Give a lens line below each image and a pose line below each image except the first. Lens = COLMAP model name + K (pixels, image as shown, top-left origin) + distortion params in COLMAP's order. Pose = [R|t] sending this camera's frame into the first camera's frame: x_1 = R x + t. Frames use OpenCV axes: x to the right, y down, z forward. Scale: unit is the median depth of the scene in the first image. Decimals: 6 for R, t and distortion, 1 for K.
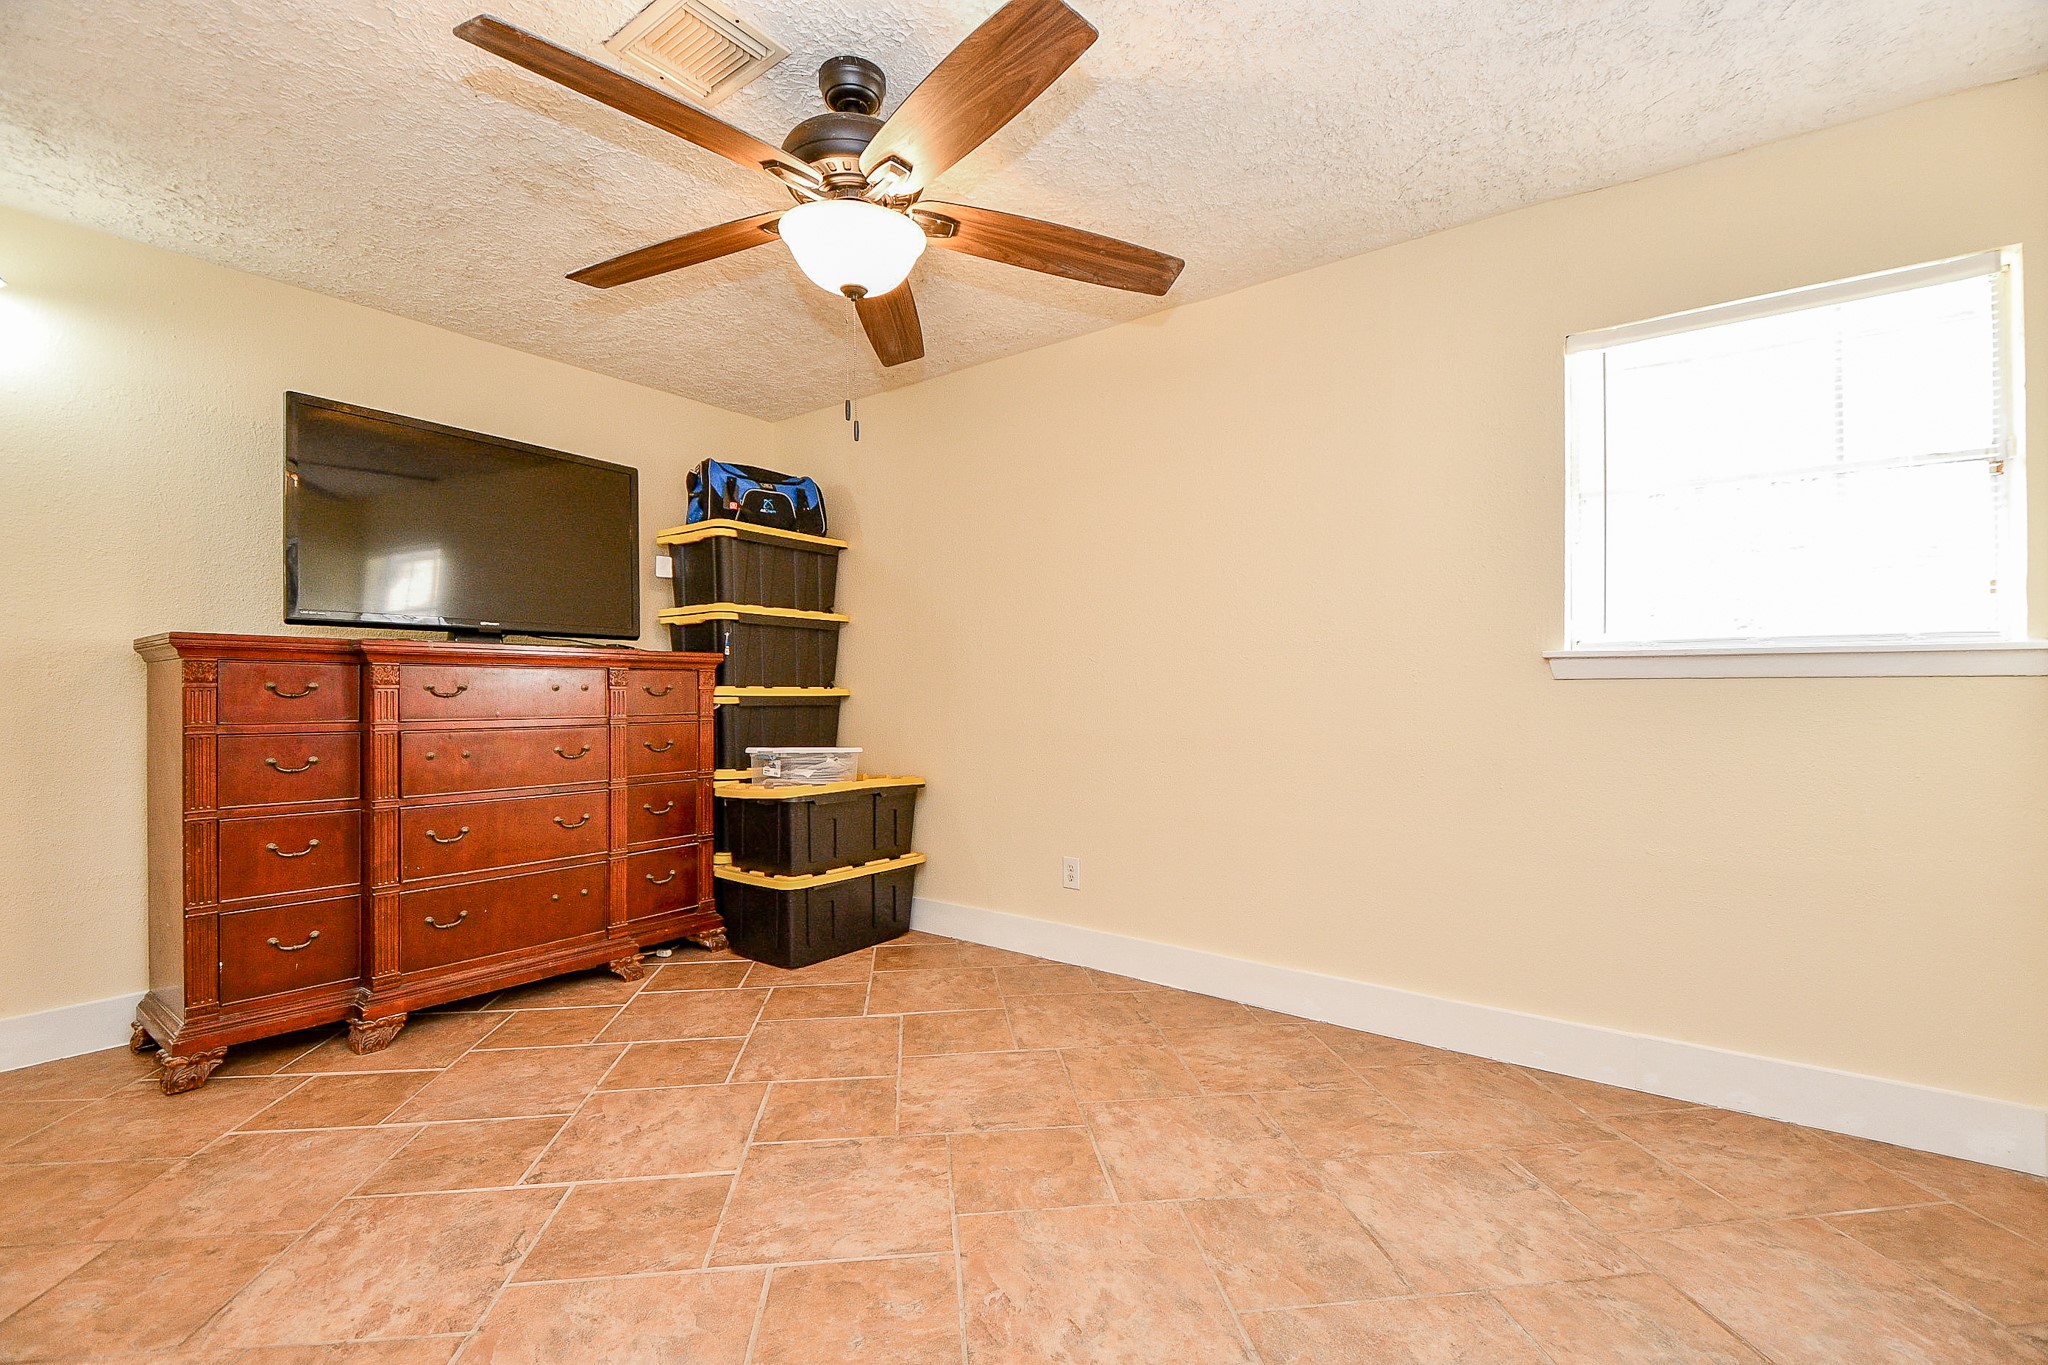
lens RADIAL K [[917.7, 0, 1018.8], [0, 917.7, 690.7], [0, 0, 1]] dist [-0.010460, -0.004660]
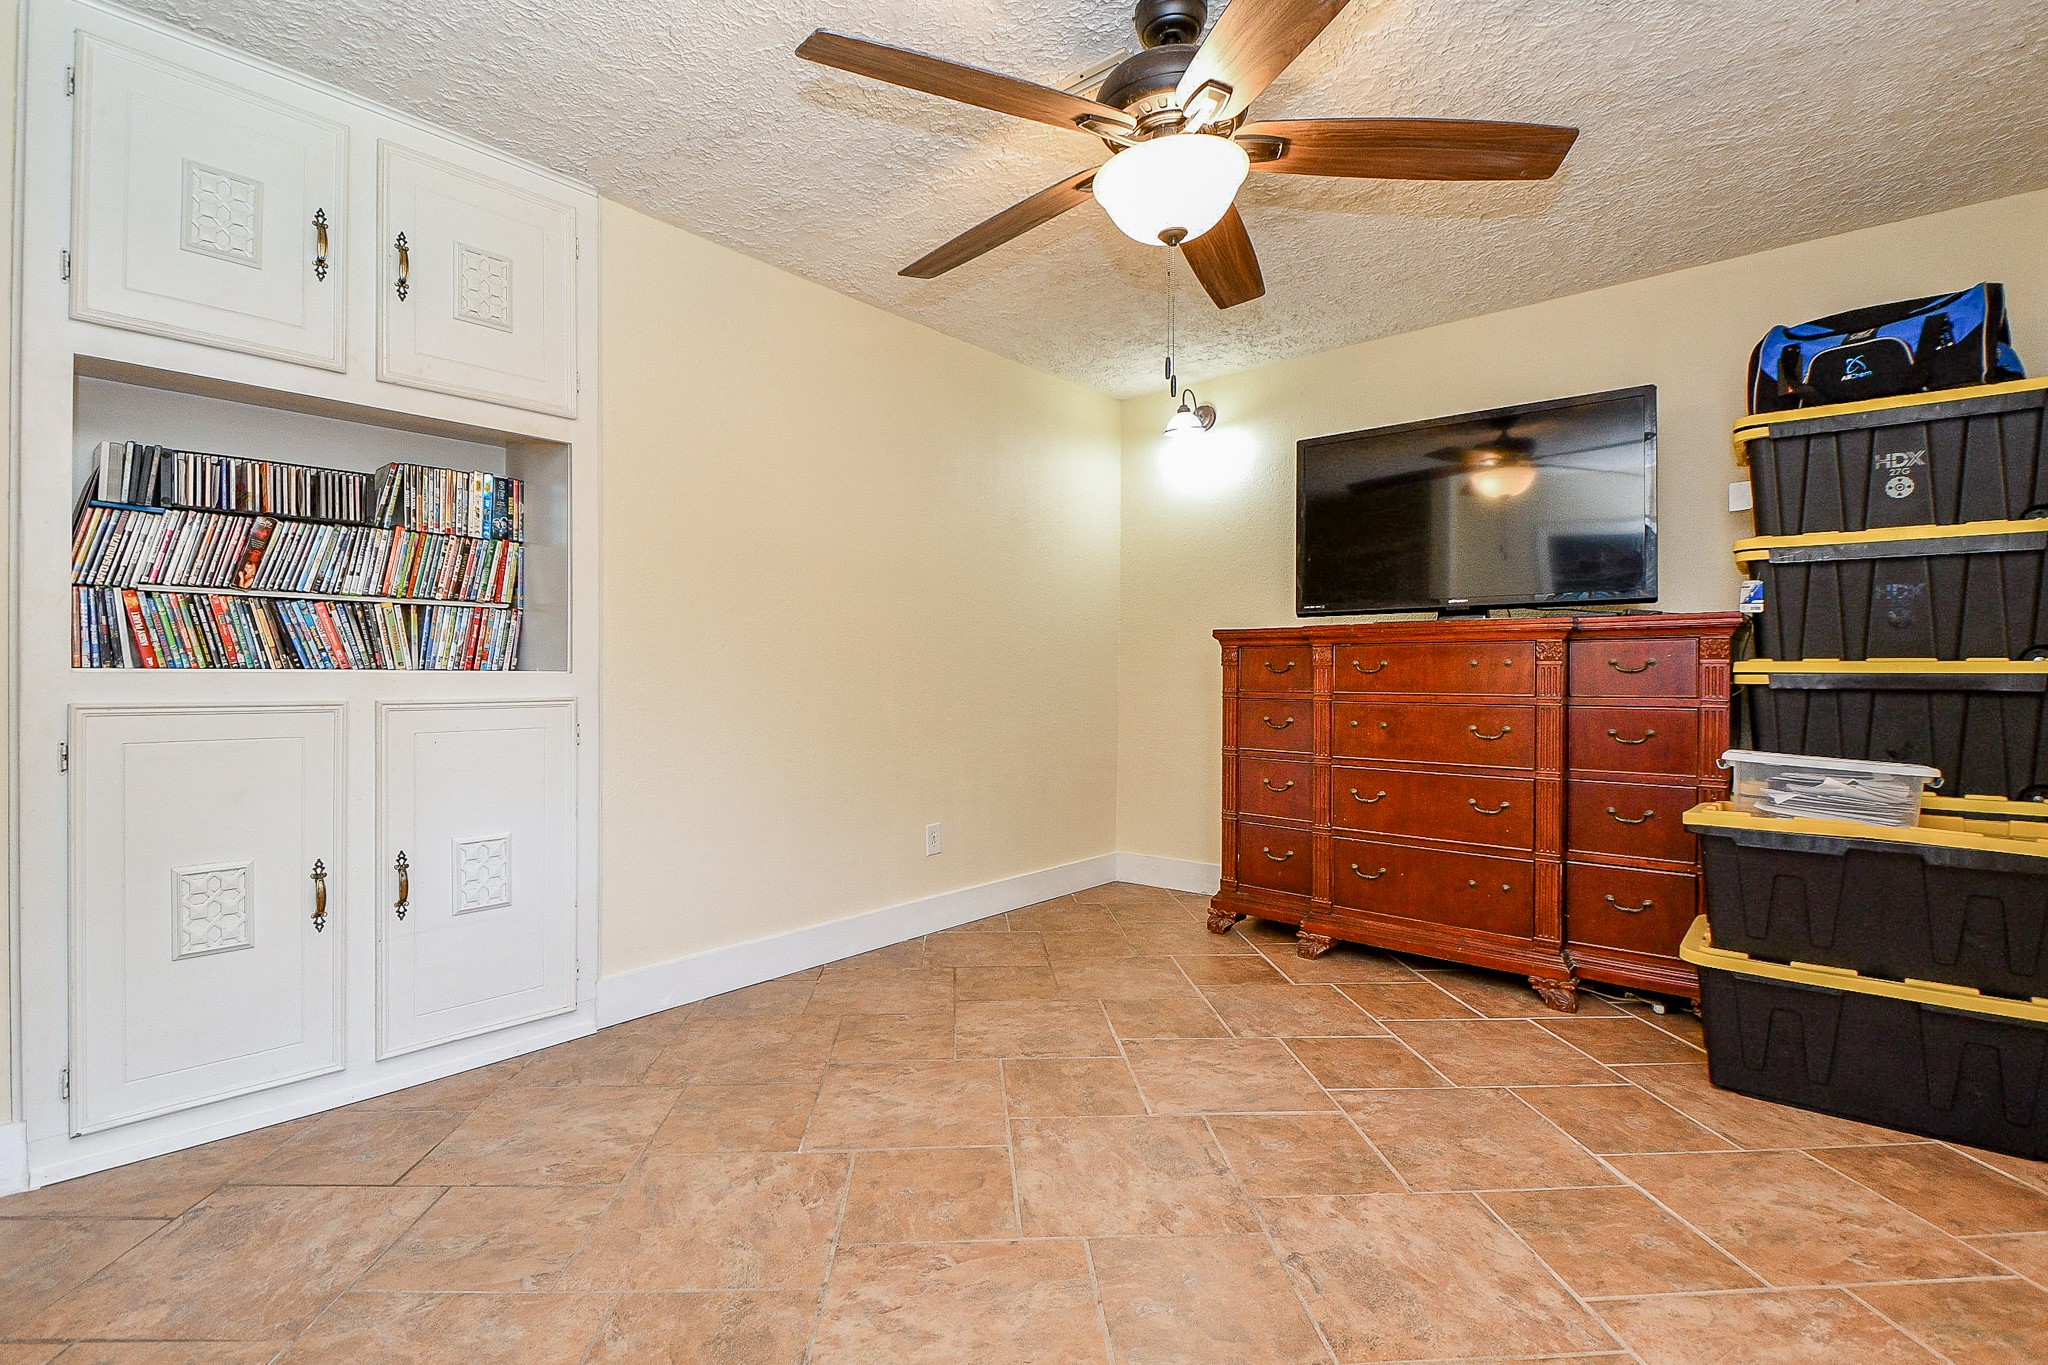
lens RADIAL K [[917.7, 0, 956.4], [0, 917.7, 668.8], [0, 0, 1]] dist [-0.010460, -0.004660]
pose [[-0.114264, -0.001878, -0.993449, 0.554292], [0.001263, 0.999997, -0.002035, 0.004450], [0.993450, -0.001487, -0.114261, 0.636457]]
